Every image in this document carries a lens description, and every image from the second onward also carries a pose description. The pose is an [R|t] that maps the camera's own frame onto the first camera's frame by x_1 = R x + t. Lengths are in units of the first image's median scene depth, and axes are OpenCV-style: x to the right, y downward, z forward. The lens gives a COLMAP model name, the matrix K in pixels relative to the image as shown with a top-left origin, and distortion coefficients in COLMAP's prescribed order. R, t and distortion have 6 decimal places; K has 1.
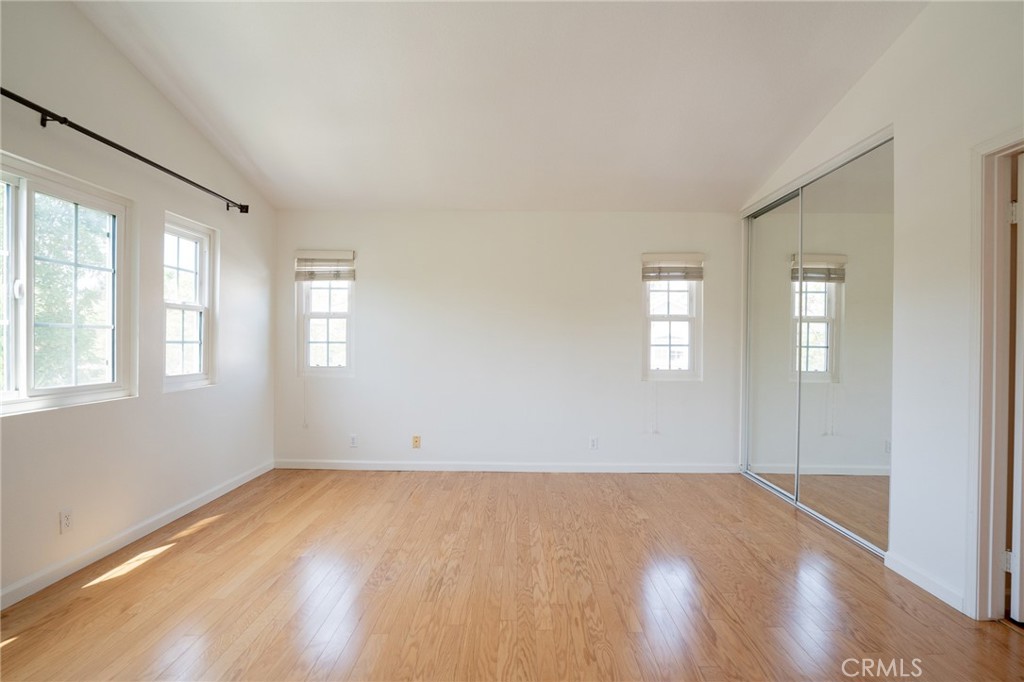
lens RADIAL K [[464.7, 0, 515.1], [0, 464.7, 344.2], [0, 0, 1]] dist [-0.013858, -0.000242]
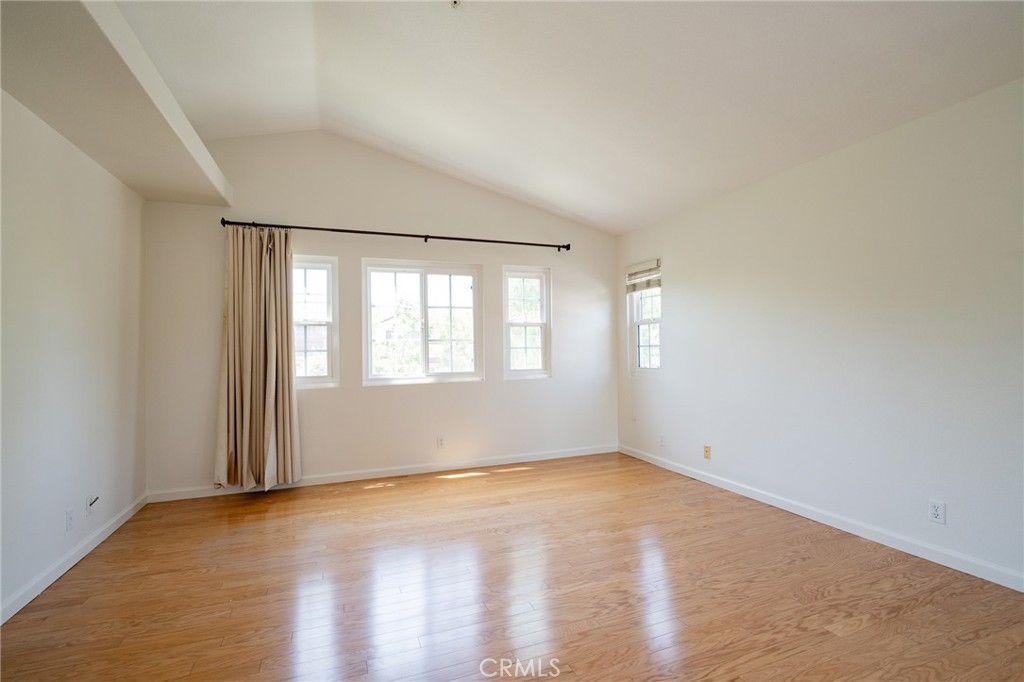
lens RADIAL K [[464.7, 0, 508.9], [0, 464.7, 343.6], [0, 0, 1]] dist [-0.013858, -0.000242]
pose [[0.371299, -0.022609, -0.928238, 0.638304], [0.010922, 0.999741, -0.019982, 0.011019], [0.928449, -0.002719, 0.371449, 0.370324]]
